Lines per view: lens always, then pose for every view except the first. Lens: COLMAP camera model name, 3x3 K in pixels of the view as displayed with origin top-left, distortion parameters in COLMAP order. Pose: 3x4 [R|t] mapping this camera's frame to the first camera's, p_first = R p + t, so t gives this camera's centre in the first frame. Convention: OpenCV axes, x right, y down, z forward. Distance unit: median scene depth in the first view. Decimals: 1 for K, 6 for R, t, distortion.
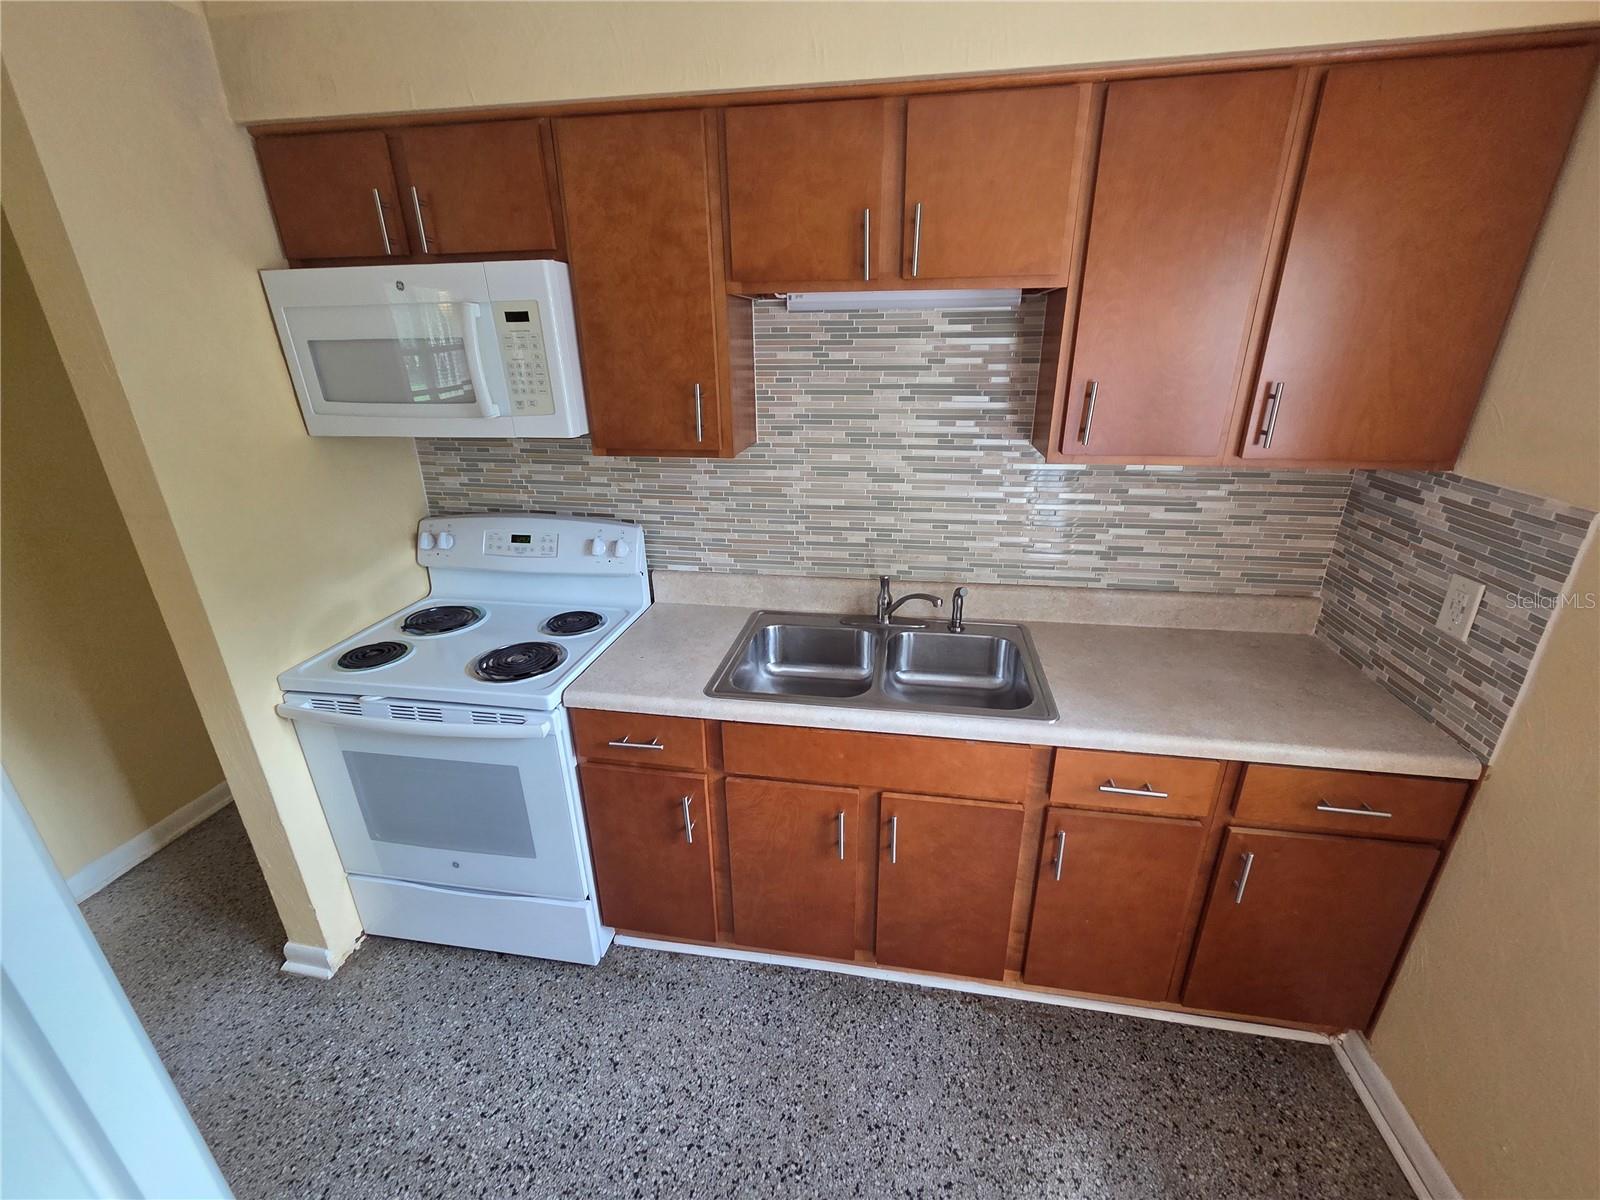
lens RADIAL K [[658.3, 0, 810.0], [0, 658.3, 593.1], [0, 0, 1]] dist [0.005395, -0.001474]
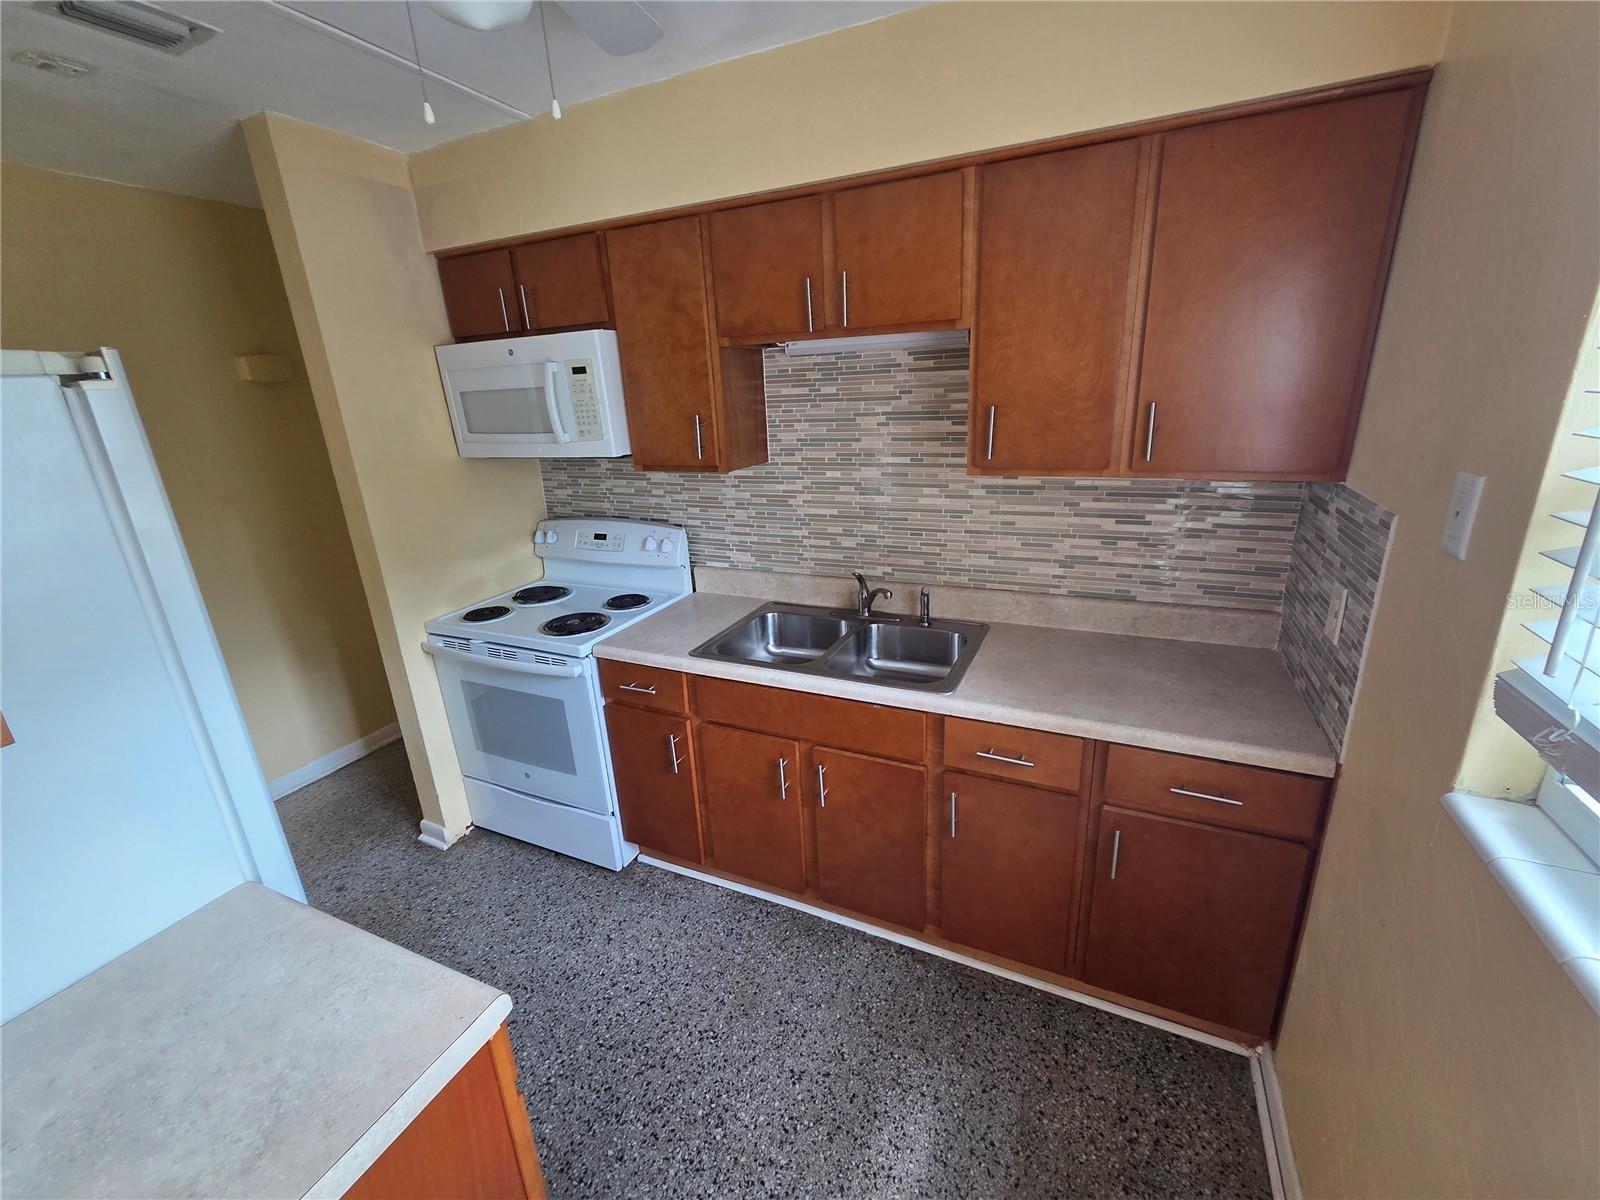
lens RADIAL K [[658.3, 0, 811.1], [0, 658.3, 593.3], [0, 0, 1]] dist [0.005395, -0.001474]
pose [[0.963430, 0.049162, -0.263412, 0.382241], [-0.062227, 0.997200, -0.041480, 0.070484], [0.260635, 0.056354, 0.963791, -0.169843]]
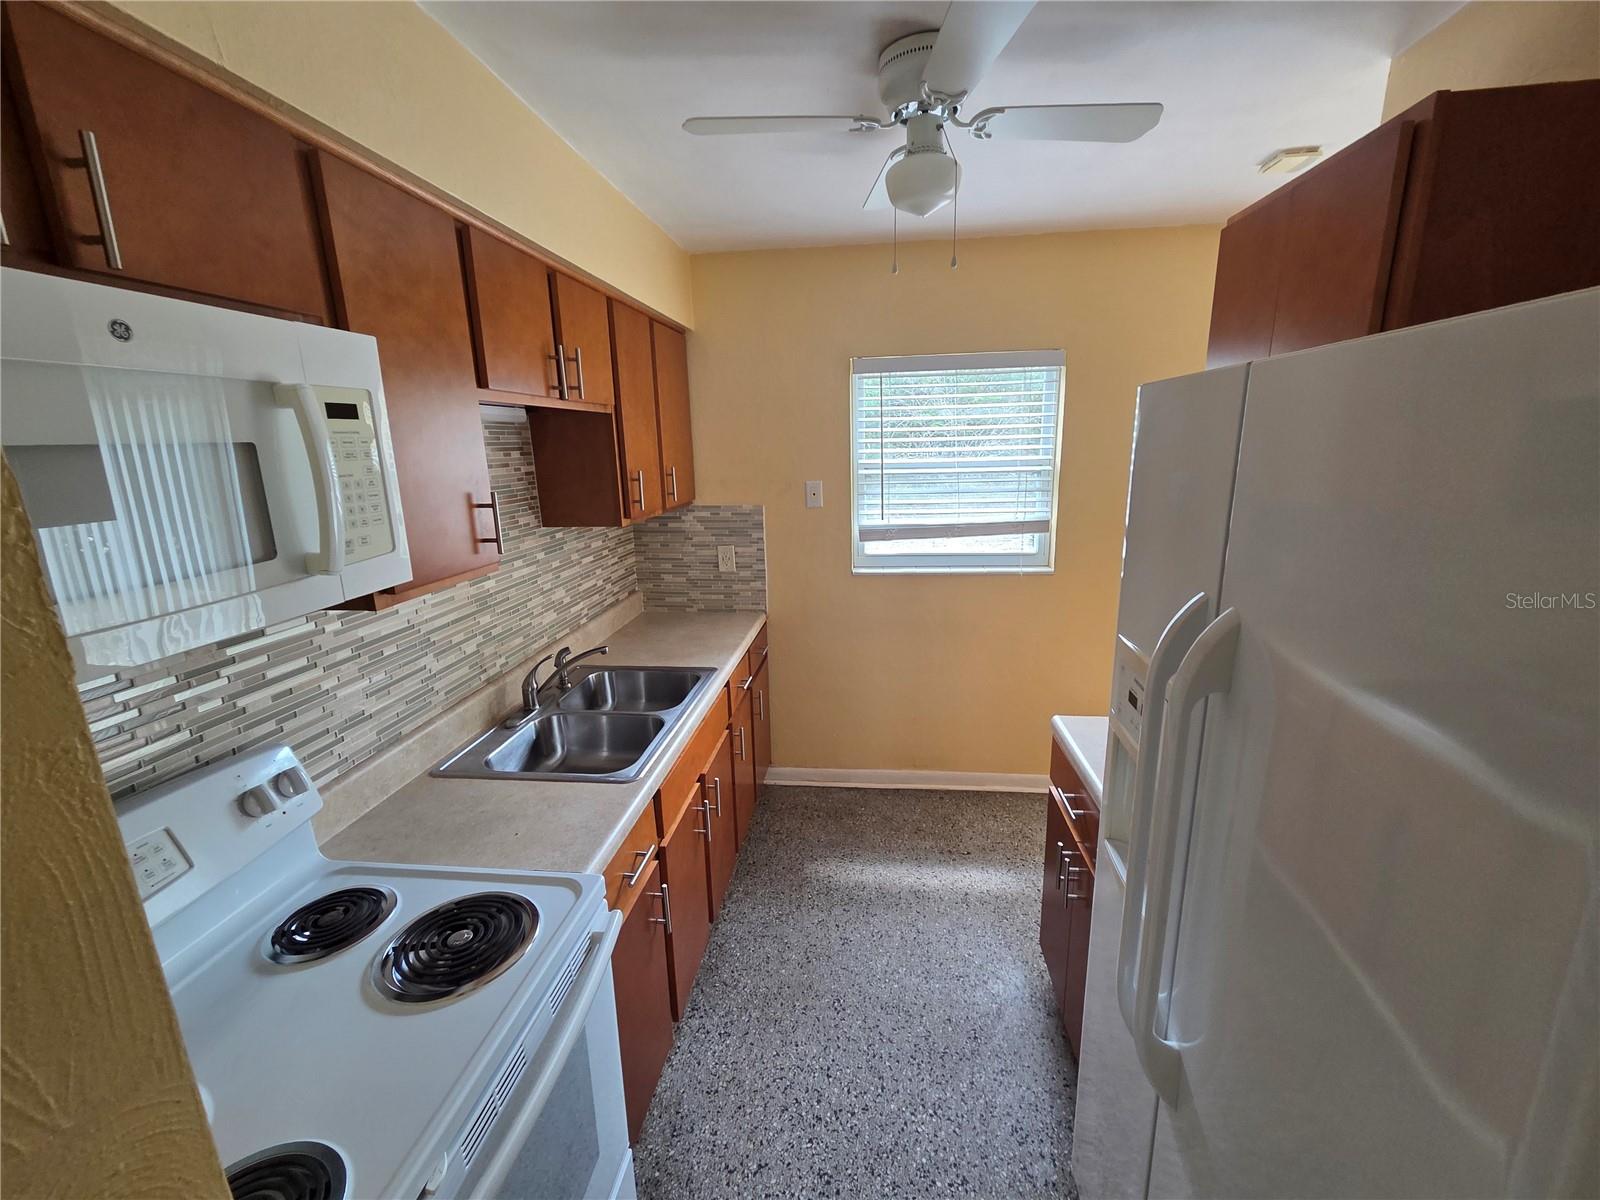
lens RADIAL K [[658.3, 0, 815.0], [0, 658.3, 593.5], [0, 0, 1]] dist [0.005395, -0.001474]
pose [[-0.056650, -0.215205, 0.974924, -1.039394], [0.378726, 0.898877, 0.220425, -0.209503], [-0.923774, 0.381716, 0.030582, 0.574367]]
